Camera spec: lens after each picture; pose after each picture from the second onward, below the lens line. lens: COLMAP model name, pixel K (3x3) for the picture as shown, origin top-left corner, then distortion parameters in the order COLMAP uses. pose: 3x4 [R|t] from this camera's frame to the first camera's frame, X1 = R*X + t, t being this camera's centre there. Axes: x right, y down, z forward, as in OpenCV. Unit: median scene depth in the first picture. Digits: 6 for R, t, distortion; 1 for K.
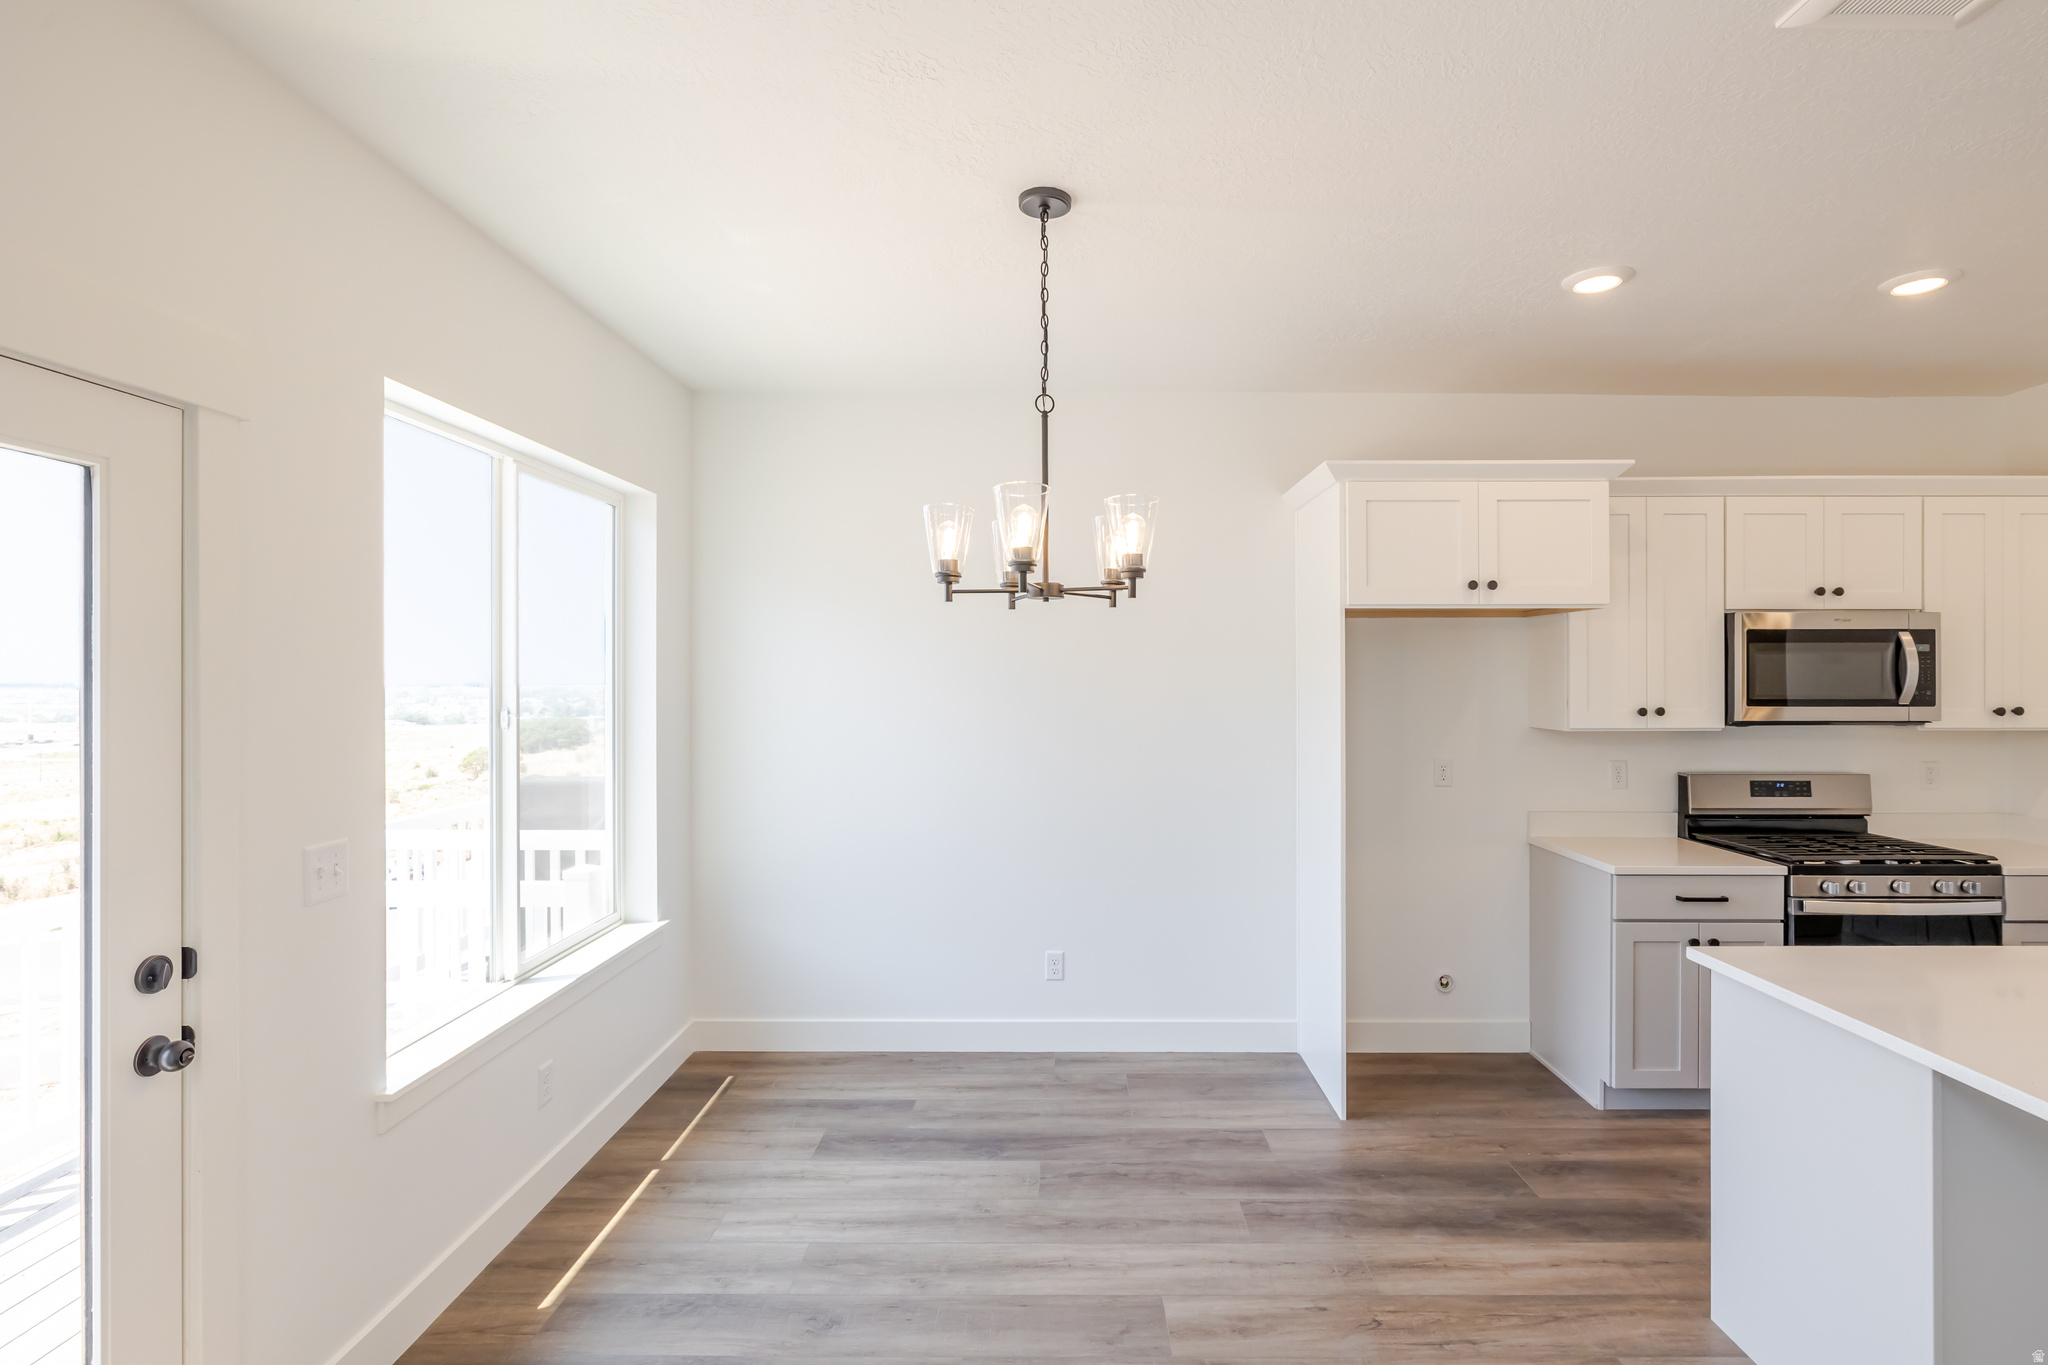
lens RADIAL K [[979.2, 0, 1067.2], [0, 979.2, 673.8], [0, 0, 1]] dist [-0.004229, 0.001080]
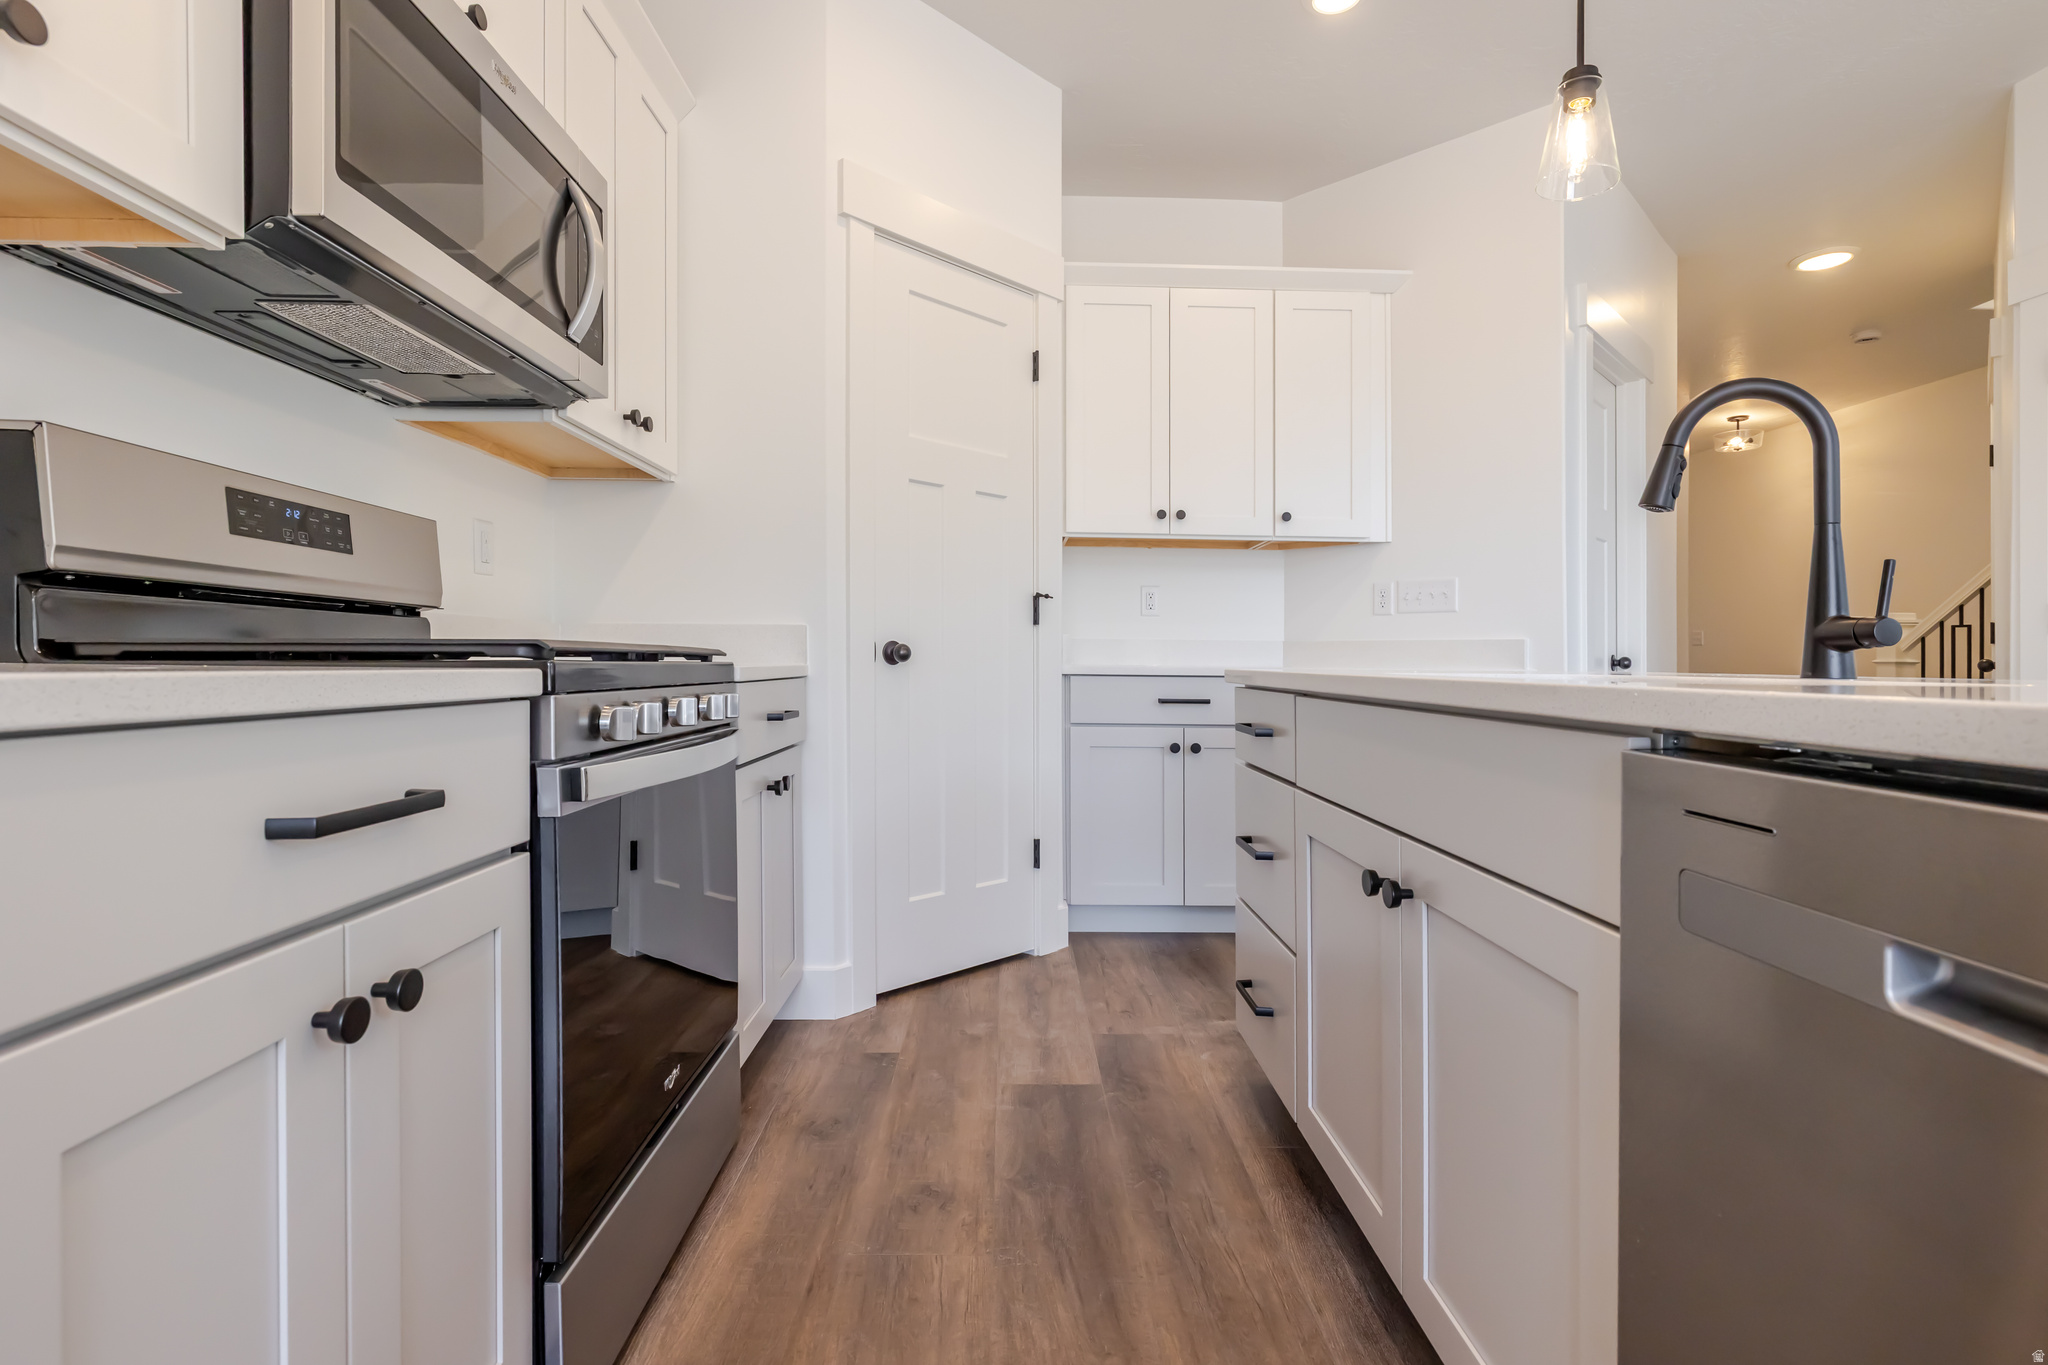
lens RADIAL K [[963.7, 0, 1020.8], [0, 963.7, 665.2], [0, 0, 1]] dist [-0.004528, -0.000450]
pose [[-0.016773, -0.004457, 0.999849, 0.457069], [-0.008992, 0.999950, 0.004306, 0.208569], [-0.999819, -0.008919, -0.016812, 0.917137]]
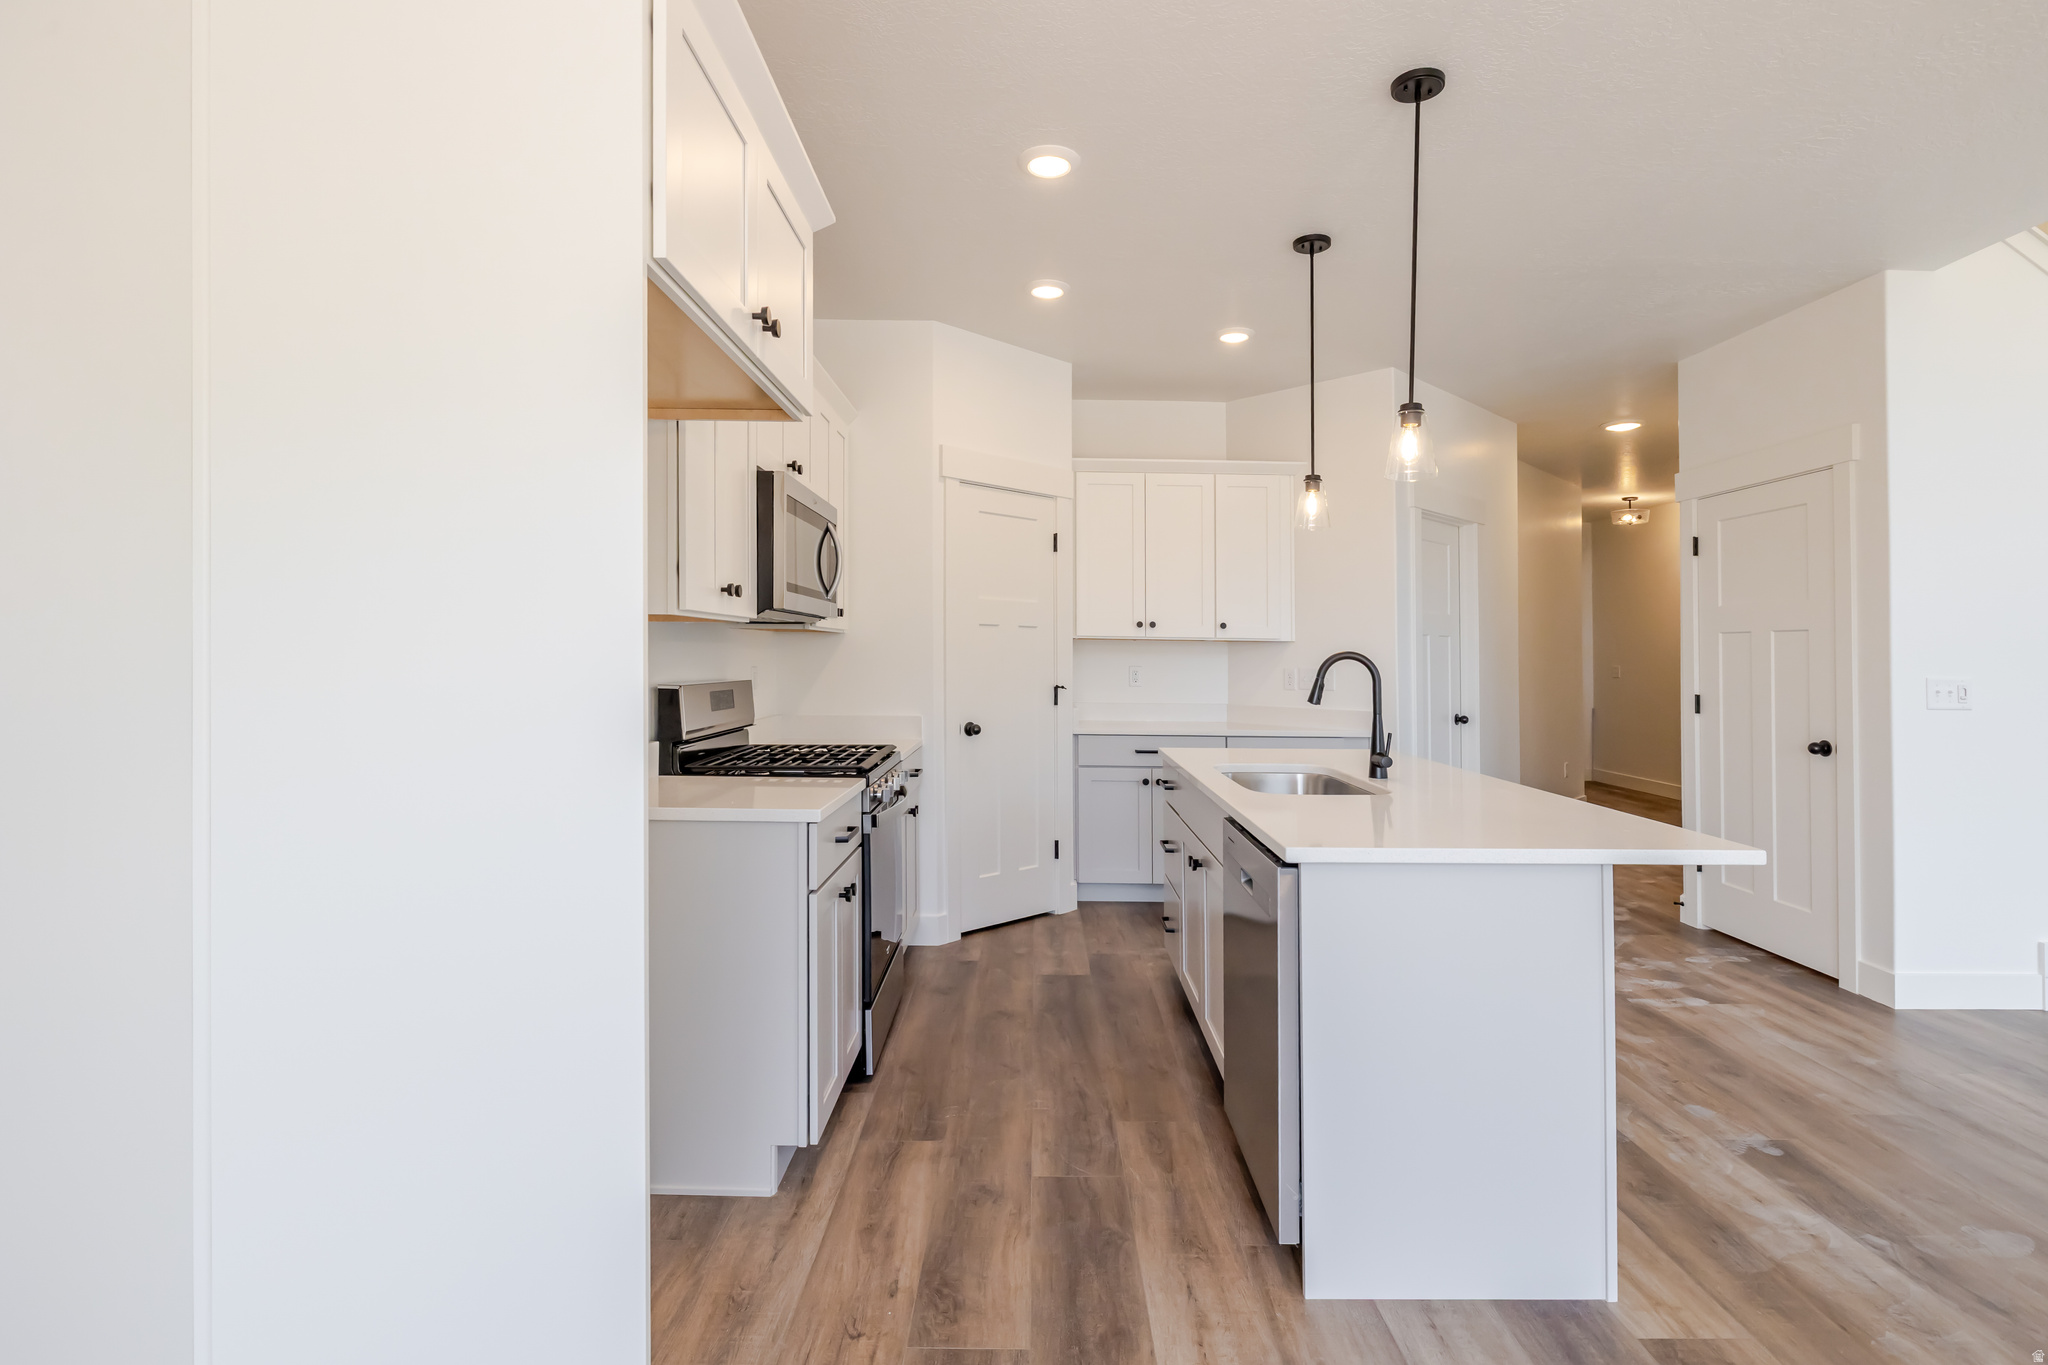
lens RADIAL K [[978.6, 0, 1030.4], [0, 978.6, 646.3], [0, 0, 1]] dist [-0.002752, -0.000075]
pose [[0.001547, 0.010428, 0.999944, -0.116364], [-0.008354, 0.999911, -0.010415, 0.098606], [-0.999964, -0.008337, 0.001634, 0.924663]]
